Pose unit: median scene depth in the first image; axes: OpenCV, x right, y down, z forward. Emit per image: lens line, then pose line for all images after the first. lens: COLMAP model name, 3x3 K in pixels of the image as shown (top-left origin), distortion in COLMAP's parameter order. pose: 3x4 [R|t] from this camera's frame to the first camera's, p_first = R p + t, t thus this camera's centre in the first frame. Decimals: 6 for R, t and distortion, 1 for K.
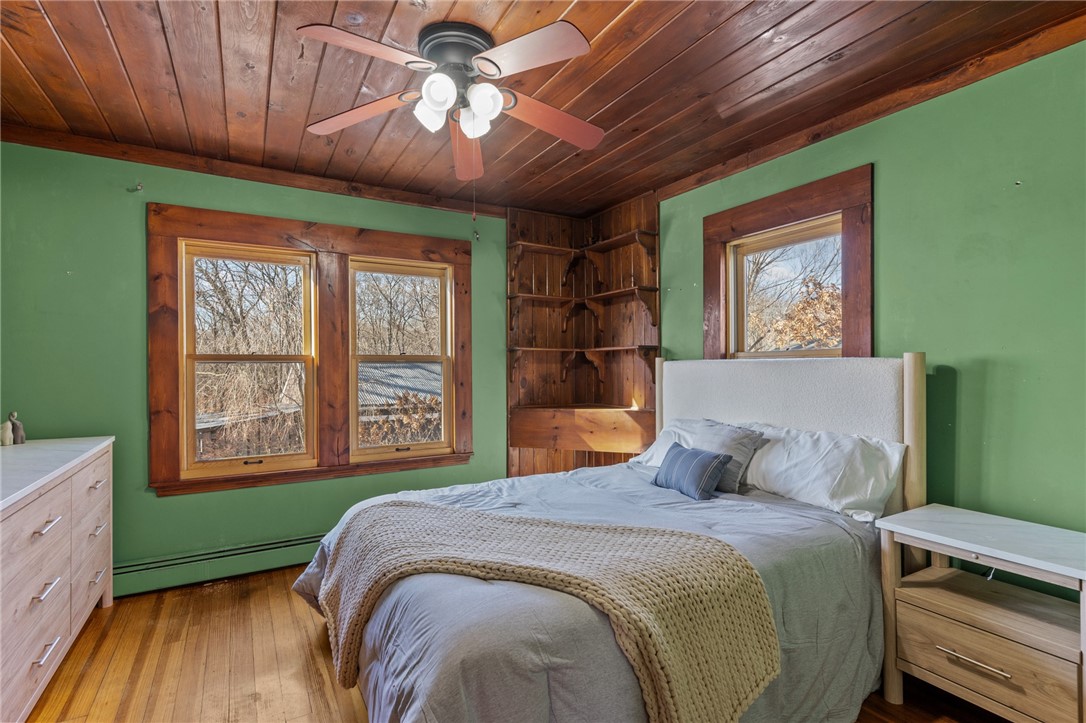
lens RADIAL K [[524.5, 0, 544.1], [0, 524.5, 364.1], [0, 0, 1]] dist [-0.001503, 0.000142]
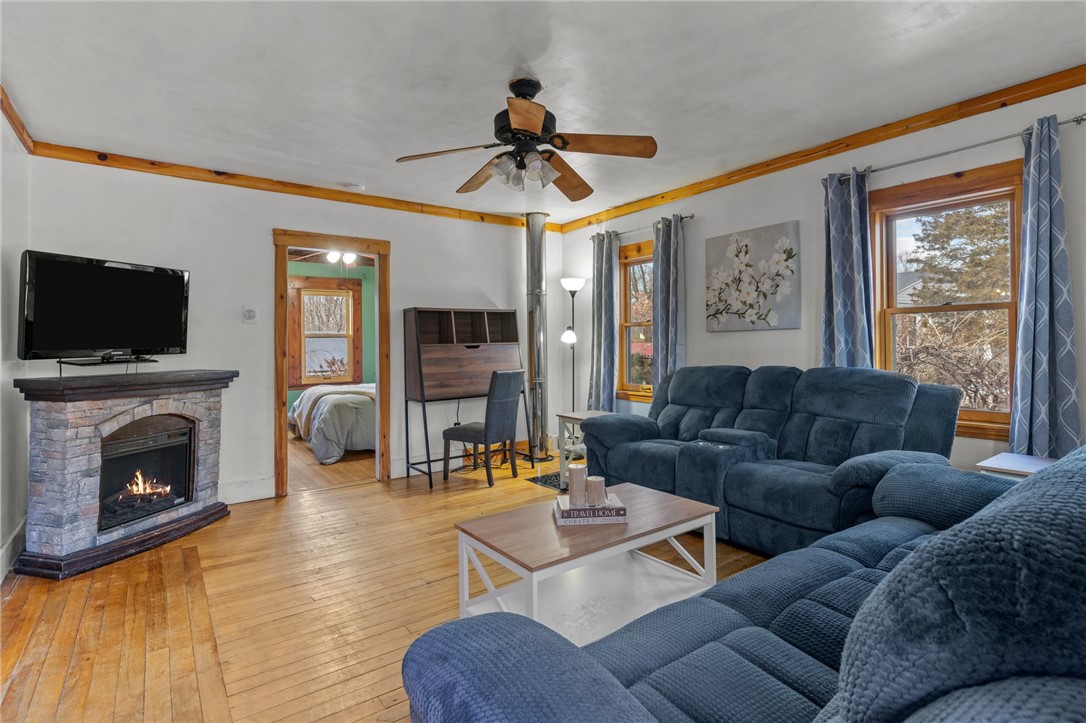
lens RADIAL K [[524.5, 0, 540.7], [0, 524.5, 332.5], [0, 0, 1]] dist [-0.001503, 0.000142]
pose [[0.994740, -0.000337, 0.102434, 0.402806], [0.001344, 0.999952, -0.009756, -0.001427], [-0.102425, 0.009842, 0.994692, -1.295524]]
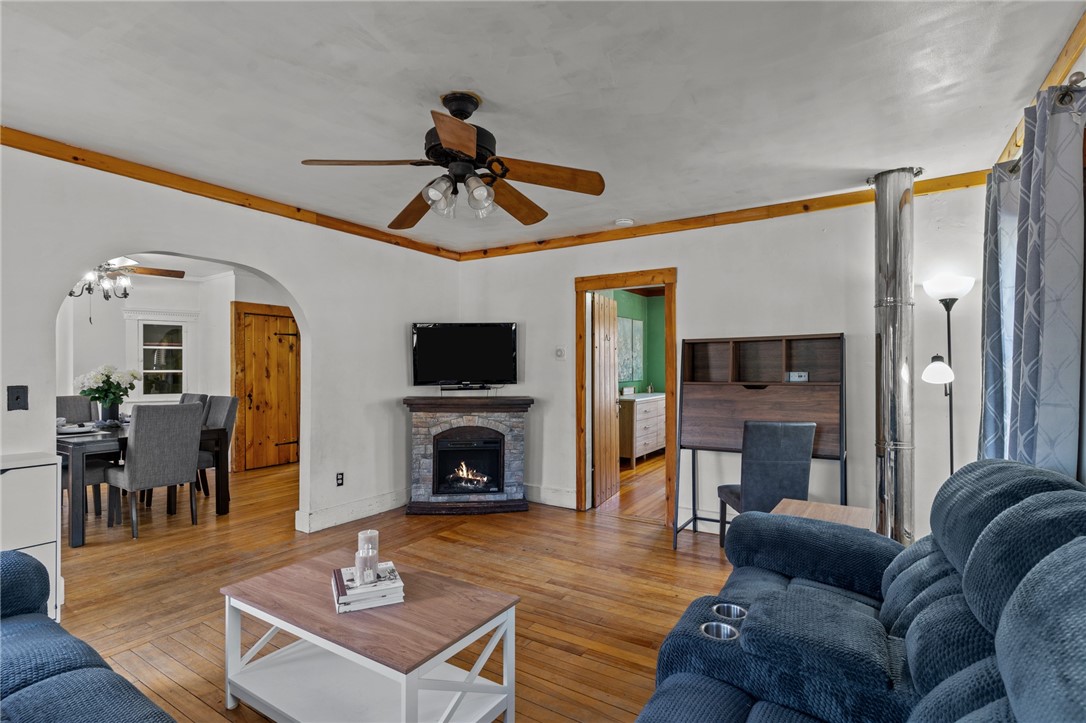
lens RADIAL K [[524.5, 0, 543.8], [0, 524.5, 370.4], [0, 0, 1]] dist [-0.001503, 0.000142]
pose [[0.467590, 0.007871, -0.883910, 1.675140], [0.005209, 0.999918, 0.011659, -0.042759], [0.883930, -0.010056, 0.467511, -0.338179]]
